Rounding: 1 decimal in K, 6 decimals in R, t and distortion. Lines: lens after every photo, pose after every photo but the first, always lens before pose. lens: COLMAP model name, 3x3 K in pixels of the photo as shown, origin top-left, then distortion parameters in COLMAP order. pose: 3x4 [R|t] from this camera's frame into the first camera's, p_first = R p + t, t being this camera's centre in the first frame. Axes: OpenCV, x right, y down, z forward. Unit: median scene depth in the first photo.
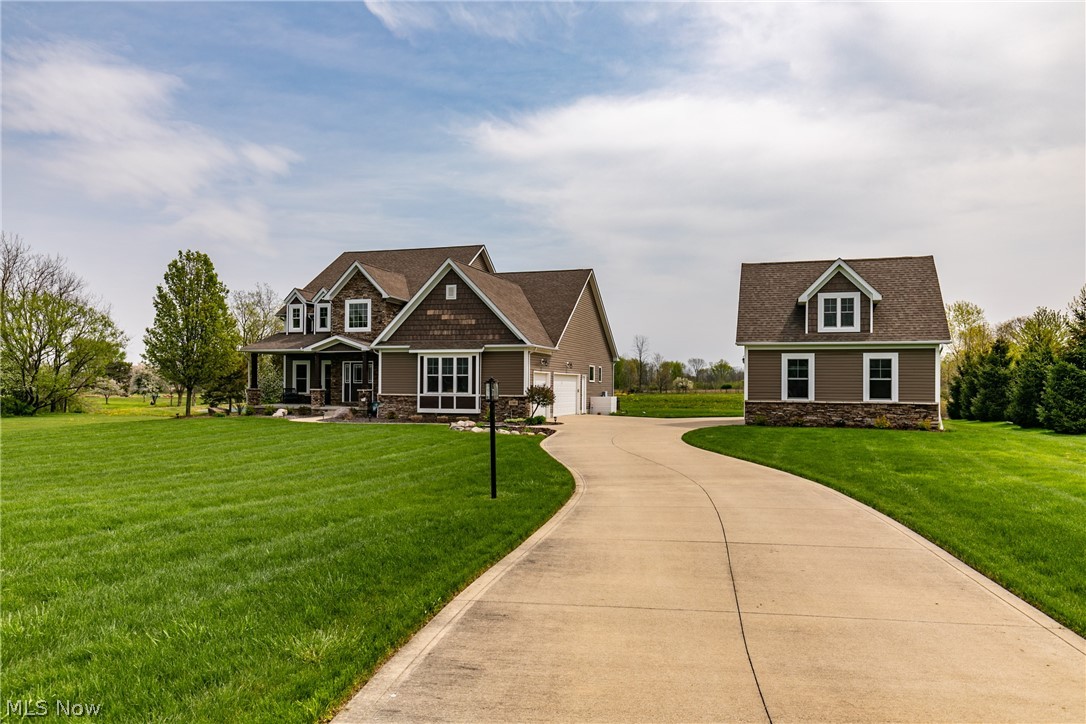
lens RADIAL K [[783.7, 0, 548.7], [0, 783.7, 364.9], [0, 0, 1]] dist [-0.009042, -0.001690]
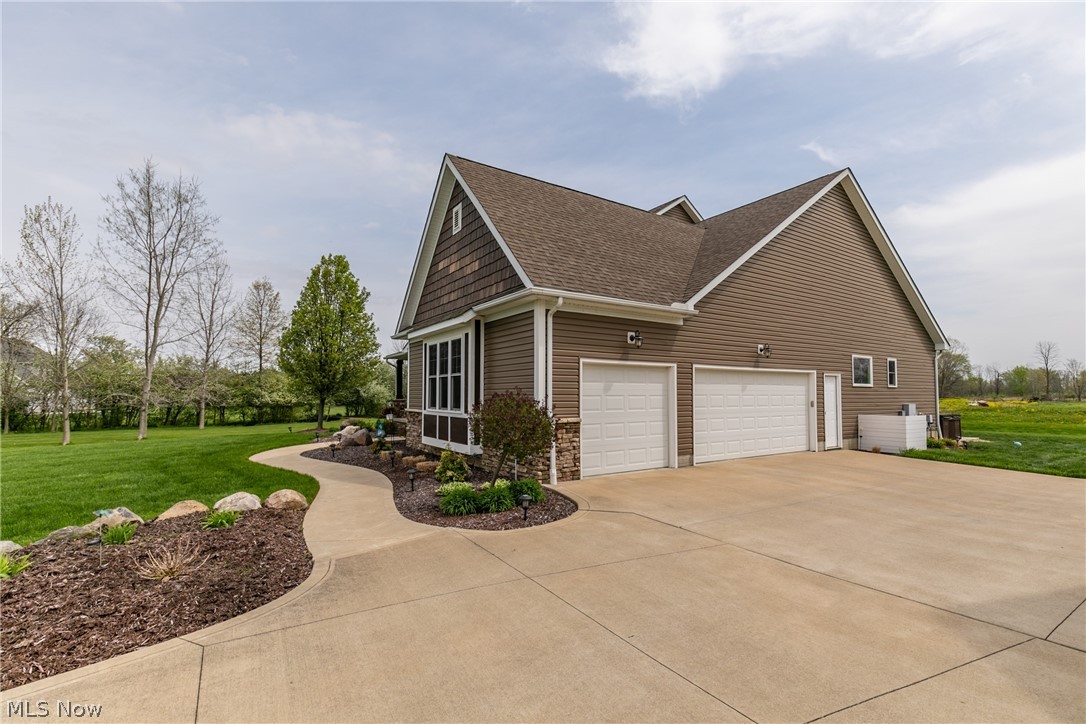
lens RADIAL K [[499.5, 0, 542.6], [0, 499.5, 368.2], [0, 0, 1]] dist [-0.028817, -0.001052]
pose [[0.765502, -0.041318, -0.642105, 0.119519], [0.022377, 0.999042, -0.037609, 0.019859], [0.643044, 0.014422, 0.765694, 0.709533]]
